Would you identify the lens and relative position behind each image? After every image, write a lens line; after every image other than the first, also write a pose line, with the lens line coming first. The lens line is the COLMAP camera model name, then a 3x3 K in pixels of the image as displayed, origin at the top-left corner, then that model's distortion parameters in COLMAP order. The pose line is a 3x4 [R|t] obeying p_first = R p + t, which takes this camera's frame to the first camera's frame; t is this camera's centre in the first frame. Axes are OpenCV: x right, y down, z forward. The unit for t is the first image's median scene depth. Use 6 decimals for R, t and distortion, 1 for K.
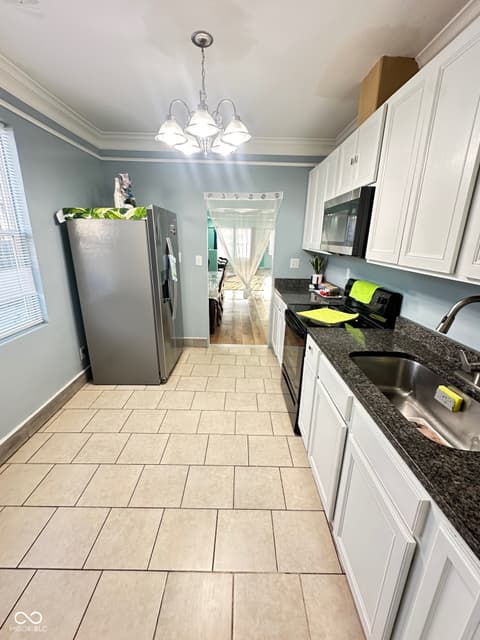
lens RADIAL K [[265.5, 0, 243.1], [0, 265.5, 319.2], [0, 0, 1]] dist [0.000255, 0.000634]
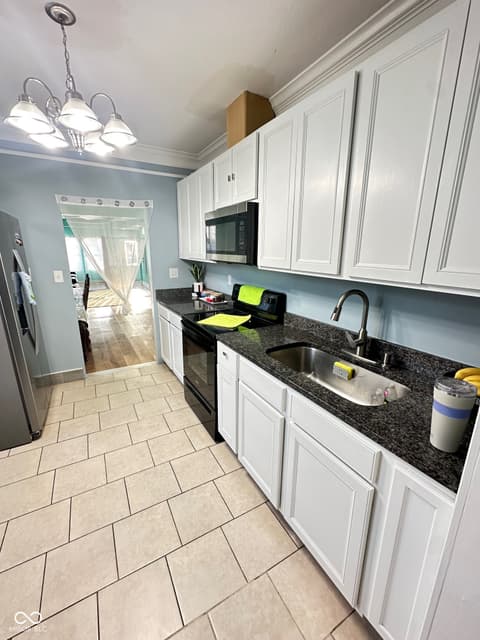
lens RADIAL K [[265.5, 0, 240.4], [0, 265.5, 319.8], [0, 0, 1]] dist [0.000255, 0.000634]
pose [[0.876064, -0.139831, 0.461475, -0.152807], [0.153029, 0.988181, 0.008918, -0.022288], [-0.457268, 0.062806, 0.887108, 0.051194]]
